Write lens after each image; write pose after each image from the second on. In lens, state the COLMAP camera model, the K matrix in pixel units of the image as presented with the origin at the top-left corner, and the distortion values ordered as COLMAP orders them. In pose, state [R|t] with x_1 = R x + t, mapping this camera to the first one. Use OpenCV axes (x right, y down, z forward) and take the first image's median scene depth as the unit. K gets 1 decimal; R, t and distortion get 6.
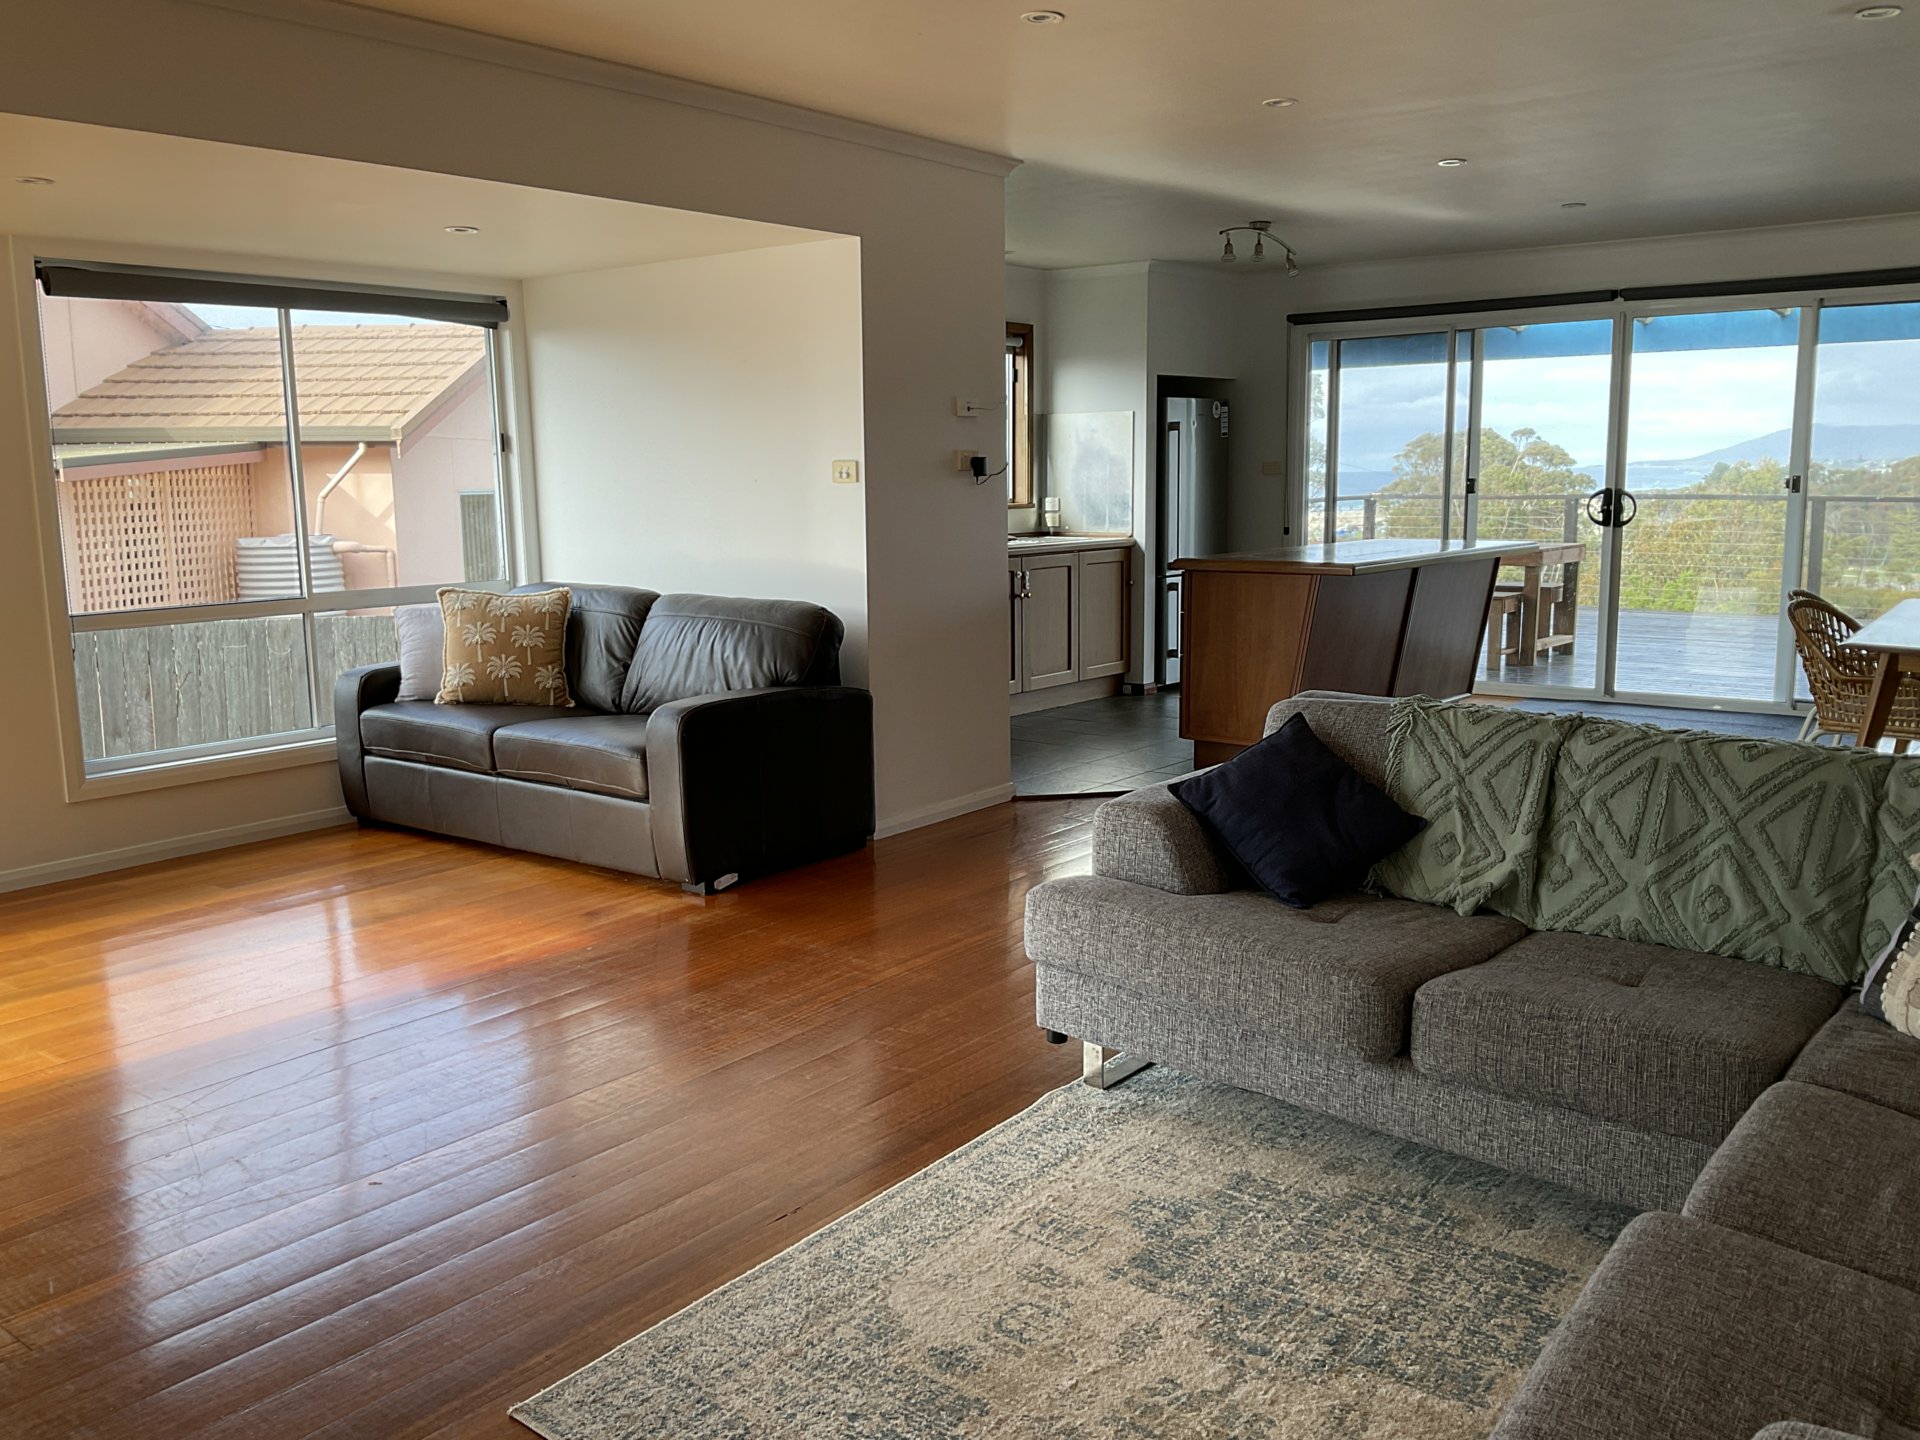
lens RADIAL K [[1550.0, 0, 951.7], [0, 1550.0, 727.1], [0, 0, 1]] dist [0.087135, -0.165425]
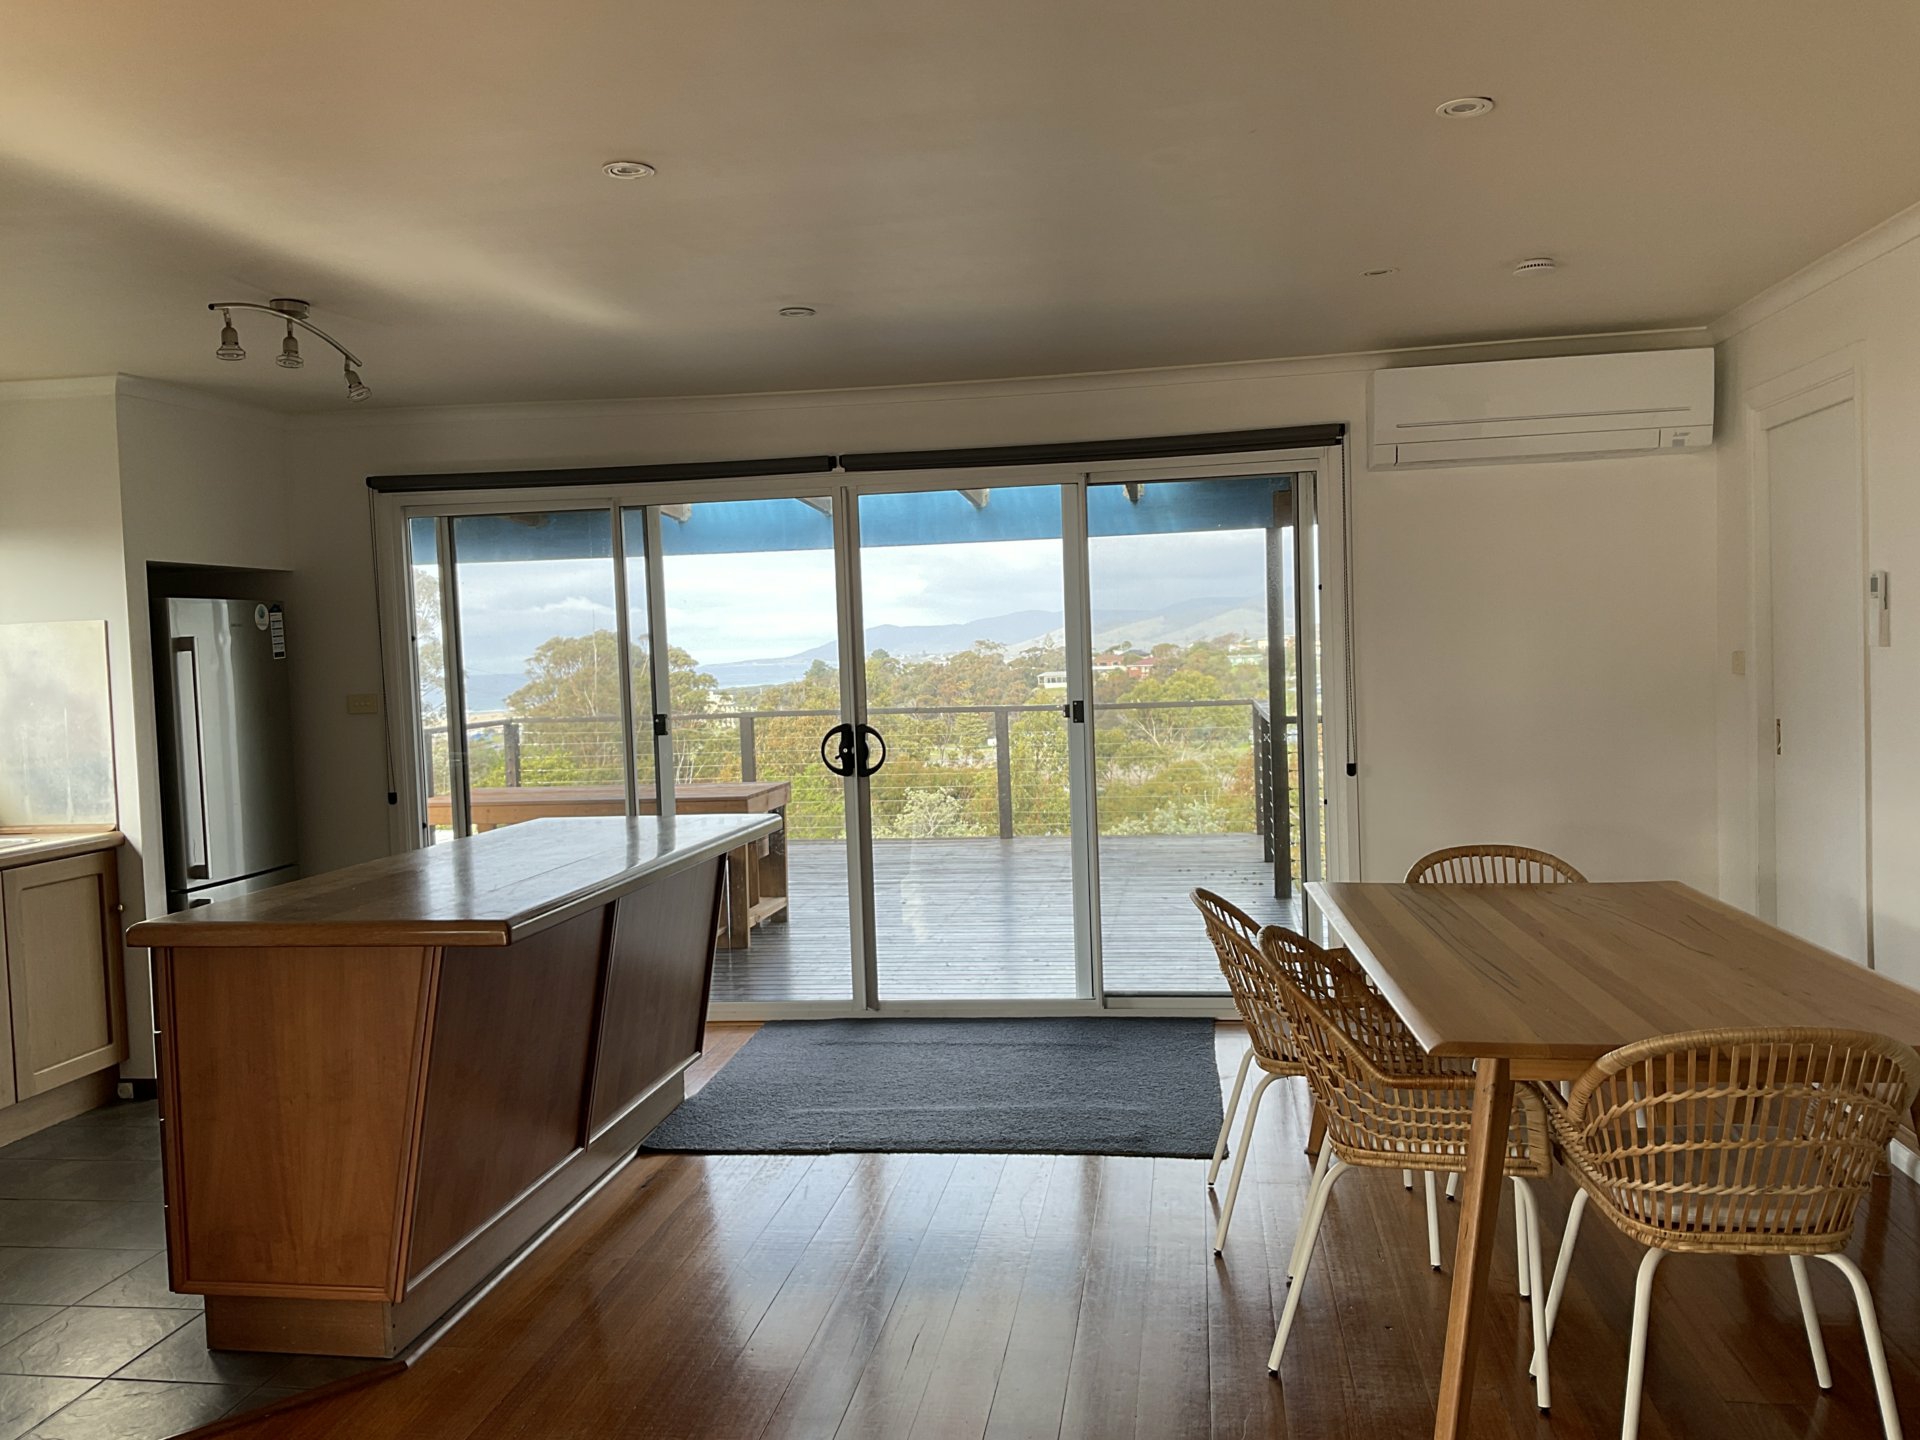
lens RADIAL K [[1550.0, 0, 951.7], [0, 1550.0, 727.1], [0, 0, 1]] dist [0.087135, -0.165425]
pose [[0.857379, -0.043129, 0.512876, 0.084694], [0.108009, 0.989371, -0.097361, -0.069600], [-0.503225, 0.138871, 0.852924, 0.332684]]
